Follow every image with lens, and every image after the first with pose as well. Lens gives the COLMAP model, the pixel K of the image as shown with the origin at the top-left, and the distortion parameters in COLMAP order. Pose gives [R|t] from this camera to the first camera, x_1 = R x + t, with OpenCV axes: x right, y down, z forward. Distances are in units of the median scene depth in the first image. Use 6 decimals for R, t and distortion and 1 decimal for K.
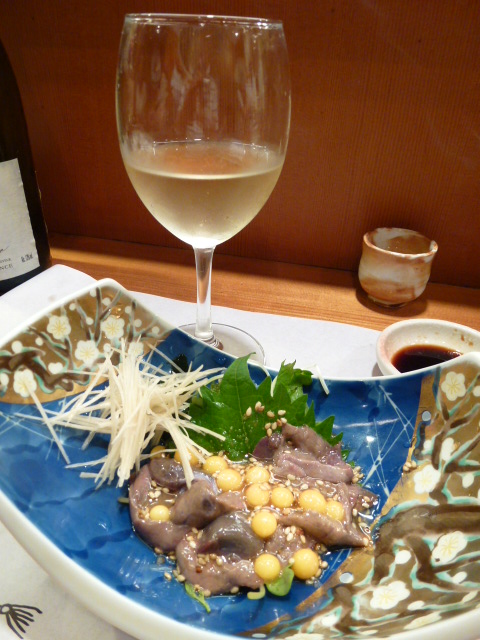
lens RADIAL K [[460.5, 0, 238.8], [0, 460.5, 320.8], [0, 0, 1]] dist [-0.062509, 0.020785]
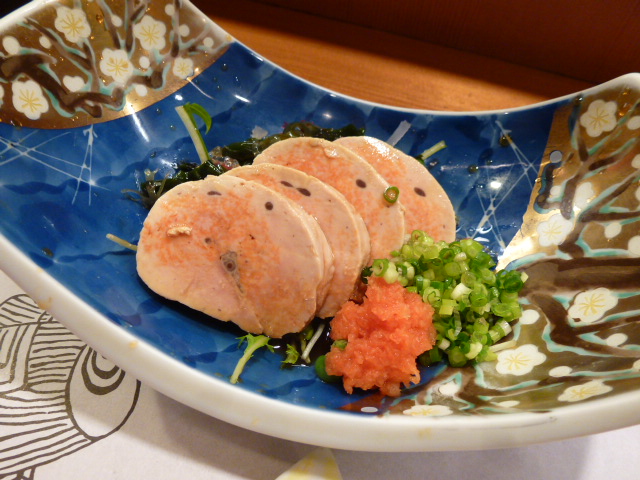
lens RADIAL K [[460.5, 0, 315.6], [0, 460.5, 239.2], [0, 0, 1]] dist [-0.062509, 0.020785]
pose [[0.997148, -0.000121, 0.075472, -0.078994], [-0.022906, 0.952344, 0.304164, 0.120642], [-0.071912, -0.305025, 0.949625, 0.234970]]
